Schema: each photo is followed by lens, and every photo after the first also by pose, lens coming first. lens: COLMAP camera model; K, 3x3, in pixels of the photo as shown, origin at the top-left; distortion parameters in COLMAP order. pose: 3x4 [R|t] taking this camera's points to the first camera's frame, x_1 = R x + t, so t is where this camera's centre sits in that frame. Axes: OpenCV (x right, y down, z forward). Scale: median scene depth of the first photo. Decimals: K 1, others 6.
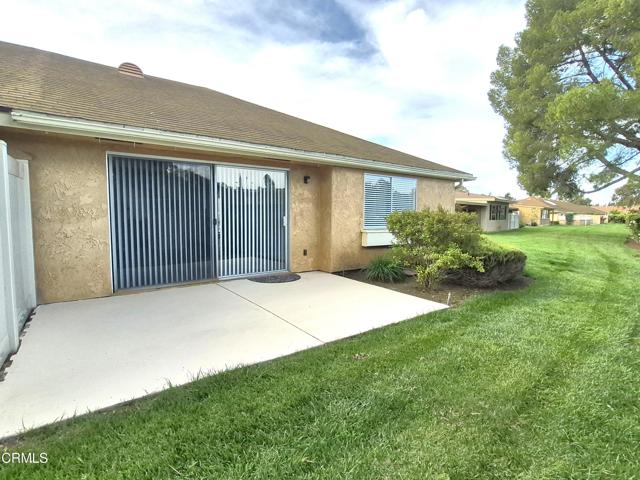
lens RADIAL K [[325.2, 0, 320.8], [0, 325.2, 239.5], [0, 0, 1]] dist [0.005340, -0.000434]
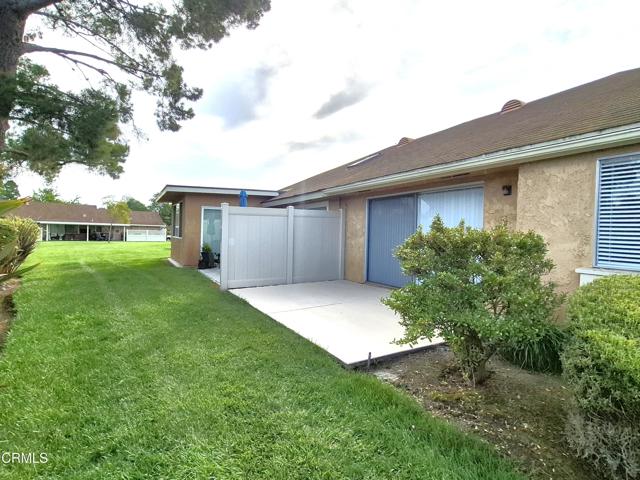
lens RADIAL K [[325.2, 0, 319.7], [0, 325.2, 238.6], [0, 0, 1]] dist [0.005340, -0.000434]
pose [[-0.106555, 0.008043, -0.994274, 0.818889], [-0.098790, 0.994934, 0.018635, -0.051205], [0.989387, 0.100210, -0.105221, 0.741170]]
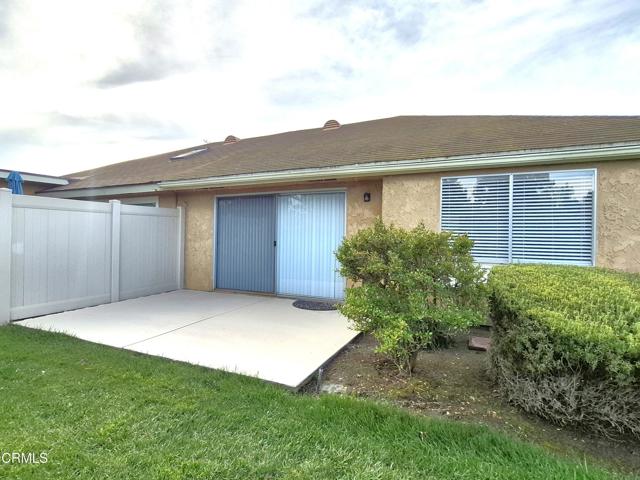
lens RADIAL K [[325.2, 0, 318.4], [0, 325.2, 238.1], [0, 0, 1]] dist [0.005340, -0.000434]
pose [[0.488430, 0.000818, -0.872603, 0.705049], [-0.079460, 0.995887, -0.043543, -0.033724], [0.868978, 0.090604, 0.486486, 0.539522]]
